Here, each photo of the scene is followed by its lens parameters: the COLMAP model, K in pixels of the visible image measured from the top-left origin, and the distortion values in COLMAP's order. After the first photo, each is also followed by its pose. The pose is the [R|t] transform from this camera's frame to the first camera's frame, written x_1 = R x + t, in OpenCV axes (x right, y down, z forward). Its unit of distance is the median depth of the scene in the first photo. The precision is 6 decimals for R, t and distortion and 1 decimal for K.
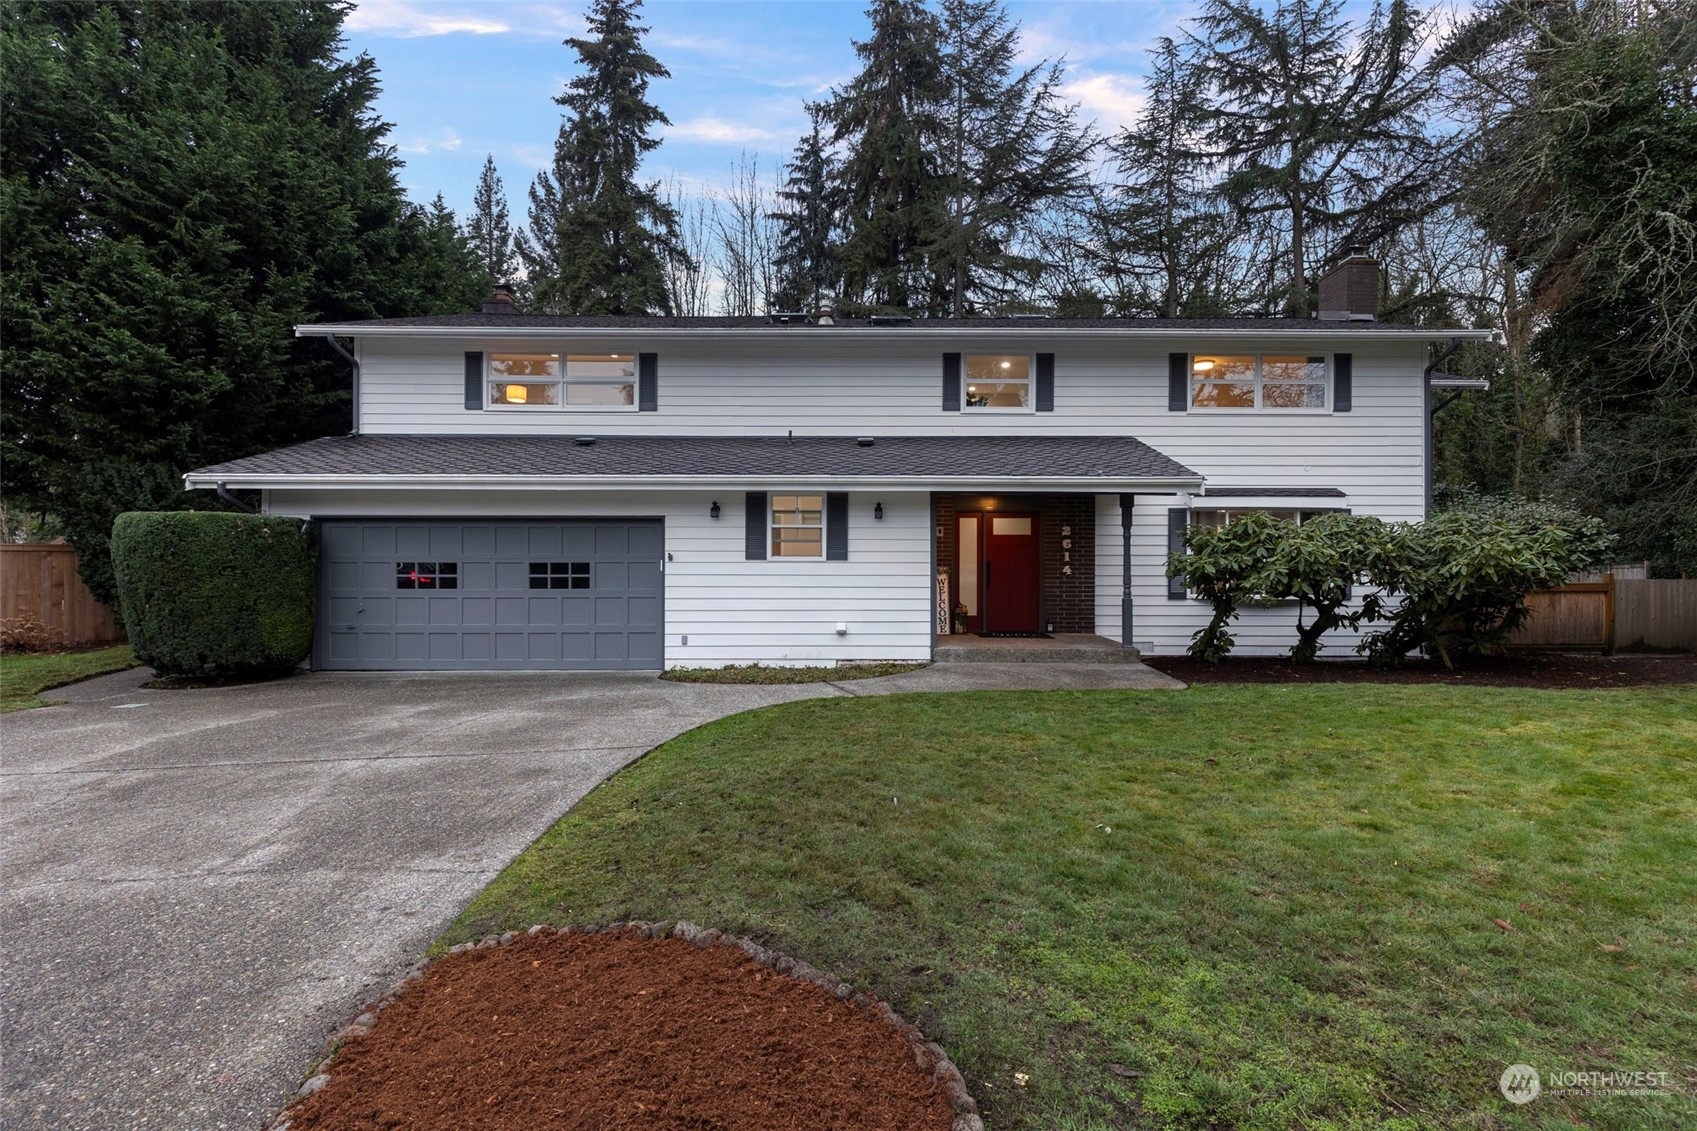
lens RADIAL K [[775.1, 0, 848.7], [0, 775.1, 574.8], [0, 0, 1]] dist [0.004289, -0.000440]
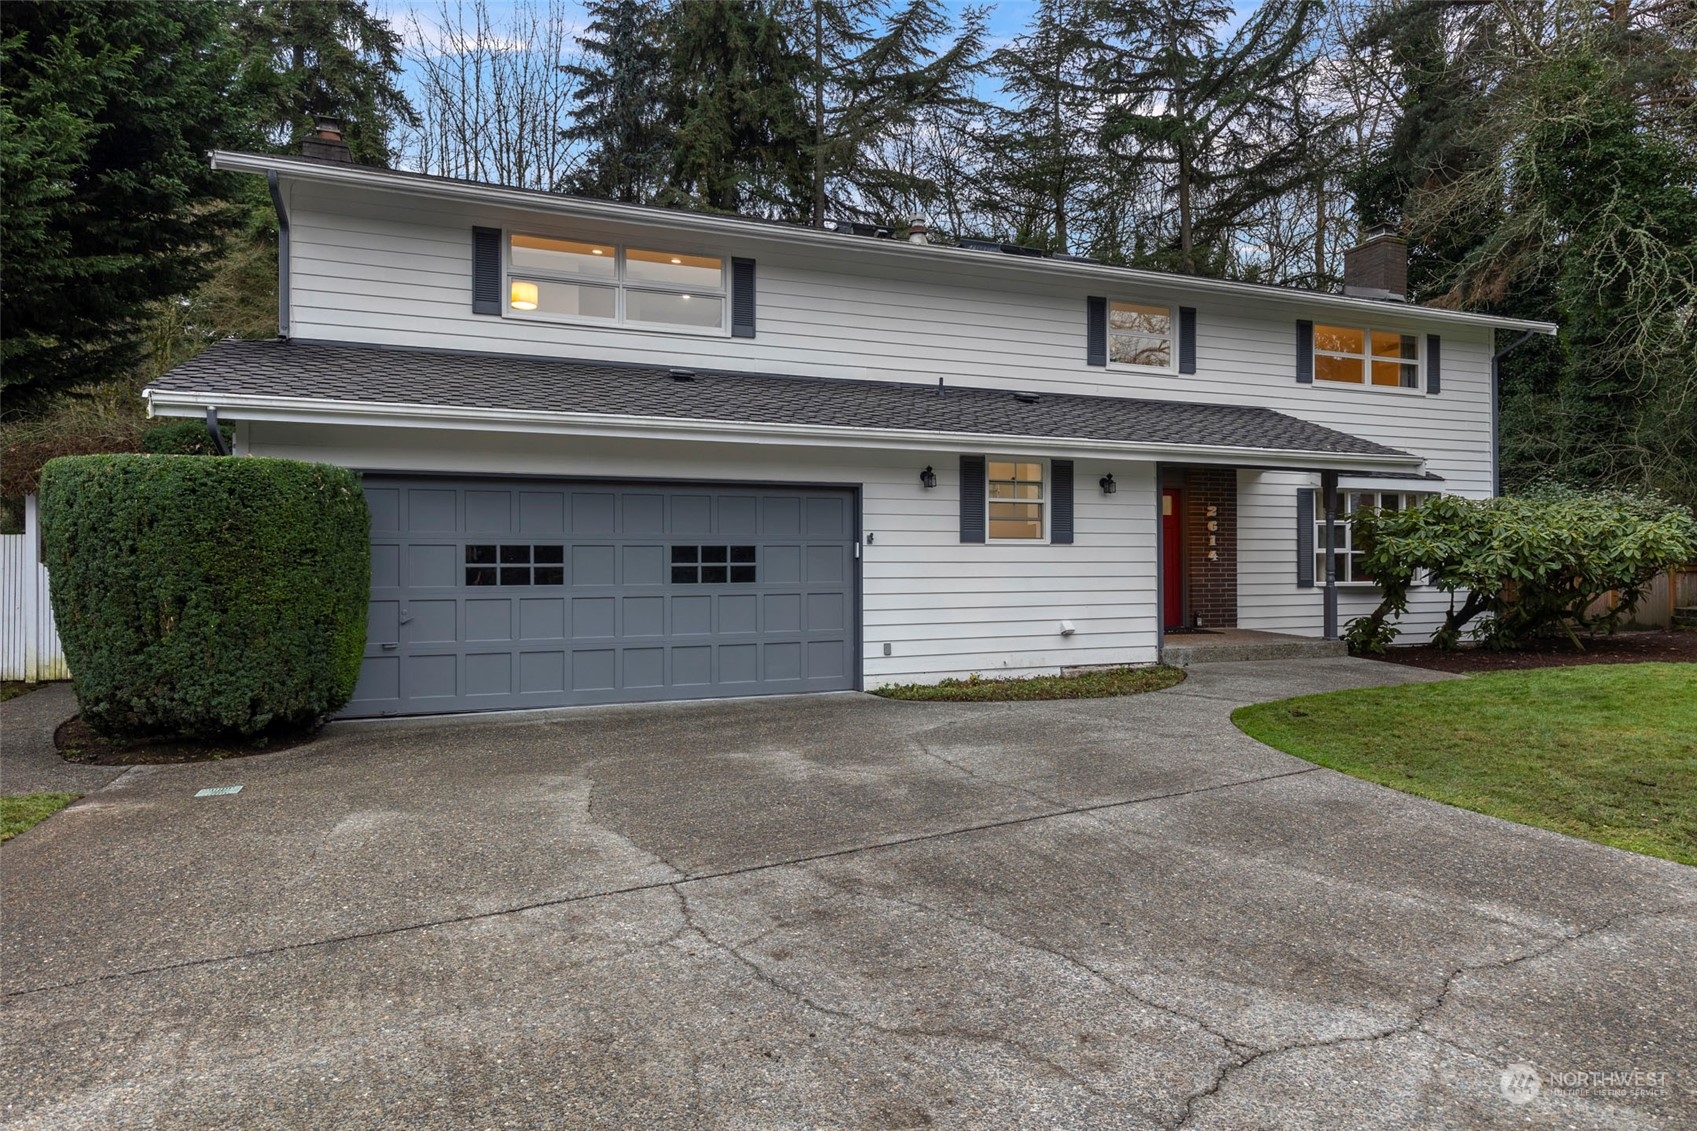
lens RADIAL K [[1005.6, 0, 848.7], [0, 1005.6, 556.4], [0, 0, 1]] dist [0.005085, 0.001113]
pose [[0.929363, -0.001713, 0.369164, -0.541403], [0.004997, 0.999956, -0.007938, 0.001813], [-0.369134, 0.009222, 0.929330, 0.094254]]
